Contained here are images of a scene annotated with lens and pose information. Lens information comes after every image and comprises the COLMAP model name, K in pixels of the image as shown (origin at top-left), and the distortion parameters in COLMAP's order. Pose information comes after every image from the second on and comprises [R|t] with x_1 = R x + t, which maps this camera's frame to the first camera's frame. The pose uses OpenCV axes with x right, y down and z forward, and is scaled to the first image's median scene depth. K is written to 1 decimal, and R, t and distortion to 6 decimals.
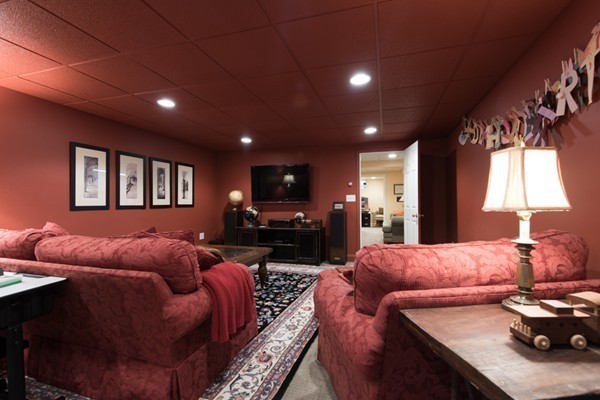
lens RADIAL K [[272.9, 0, 300.2], [0, 272.9, 201.1], [0, 0, 1]] dist [0.000957, 0.000333]
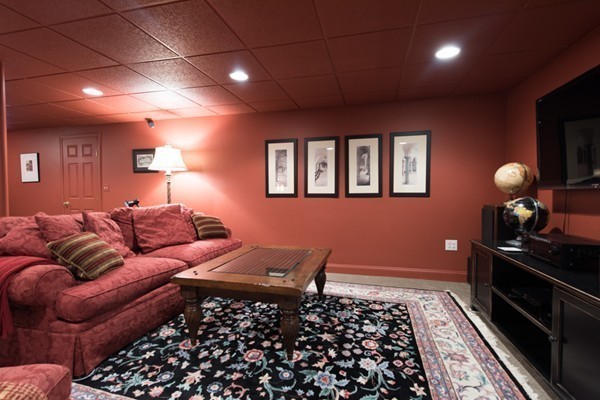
lens RADIAL K [[272.9, 0, 300.1], [0, 272.9, 201.2], [0, 0, 1]] dist [0.000957, 0.000333]
pose [[0.053284, 0.039650, -0.997792, 0.320719], [0.011225, 0.999124, 0.040303, 0.004003], [0.998516, -0.013348, 0.052792, 0.894891]]
